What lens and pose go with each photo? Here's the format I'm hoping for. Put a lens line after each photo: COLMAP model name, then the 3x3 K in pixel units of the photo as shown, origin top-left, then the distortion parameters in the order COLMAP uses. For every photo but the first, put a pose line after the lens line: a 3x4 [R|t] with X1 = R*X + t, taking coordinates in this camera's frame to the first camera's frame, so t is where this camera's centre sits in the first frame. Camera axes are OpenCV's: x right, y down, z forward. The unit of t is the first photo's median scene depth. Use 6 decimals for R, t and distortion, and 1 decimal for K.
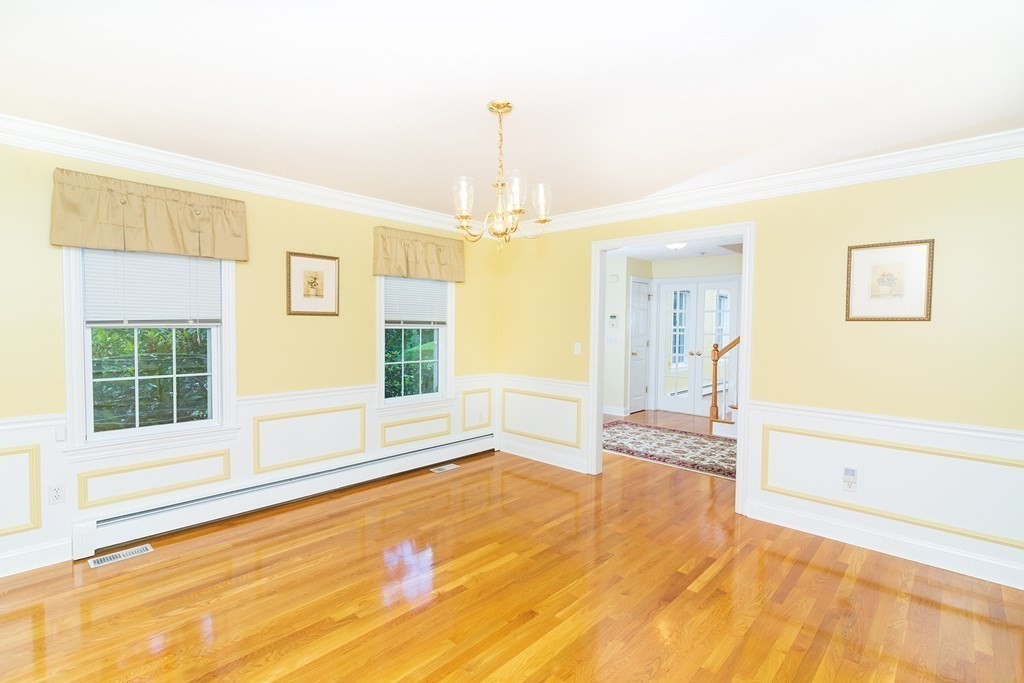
lens RADIAL K [[478.8, 0, 509.6], [0, 478.8, 341.2], [0, 0, 1]] dist [0.003730, 0.000243]
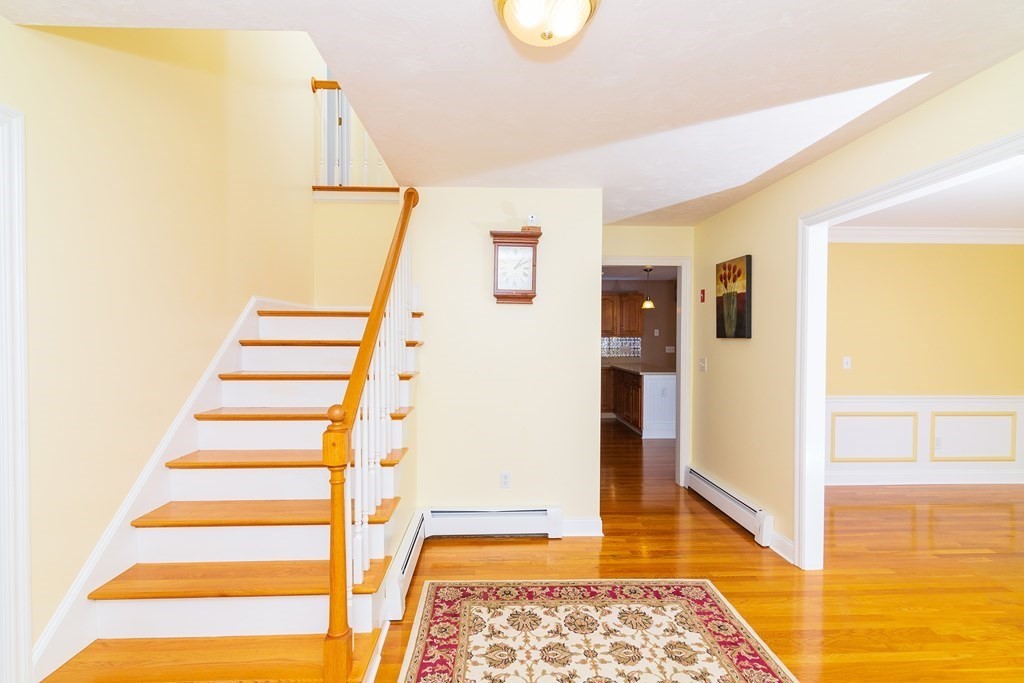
lens RADIAL K [[478.8, 0, 511.6], [0, 478.8, 342.3], [0, 0, 1]] dist [0.003730, 0.000243]
pose [[-0.716687, -0.022301, 0.697038, 0.339153], [0.013488, 0.998858, 0.045825, -0.081478], [-0.697264, 0.042244, -0.715568, 2.245262]]
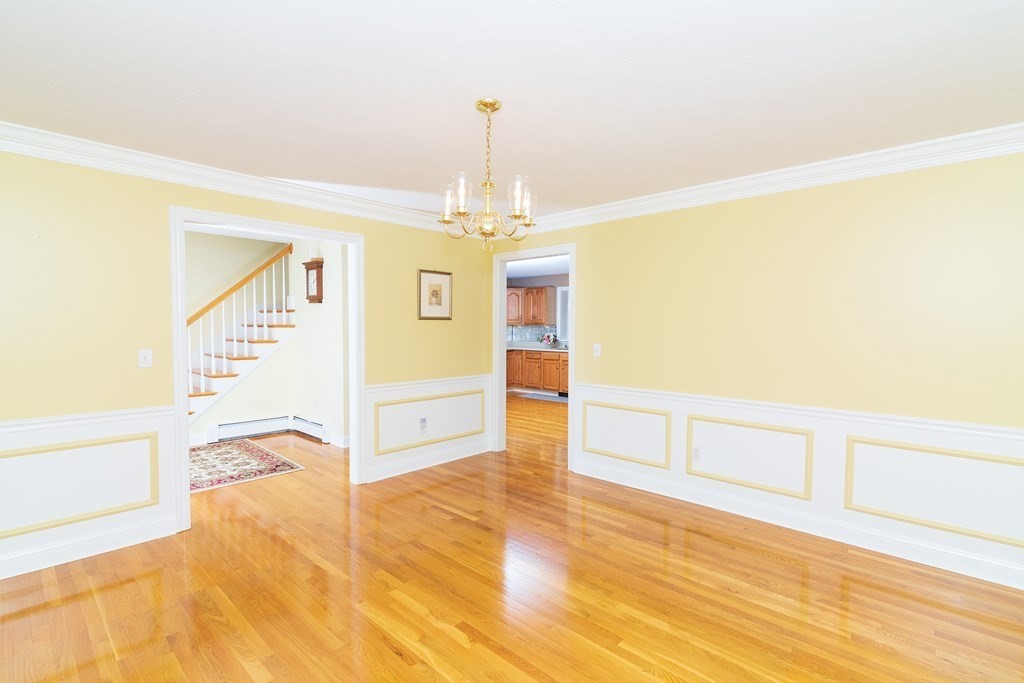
lens RADIAL K [[478.8, 0, 506.0], [0, 478.8, 338.9], [0, 0, 1]] dist [0.003730, 0.000243]
pose [[-0.000228, -0.040708, 0.999171, -0.776310], [0.030589, 0.998703, 0.040696, -0.034526], [-0.999532, 0.030573, 0.001018, 0.732436]]
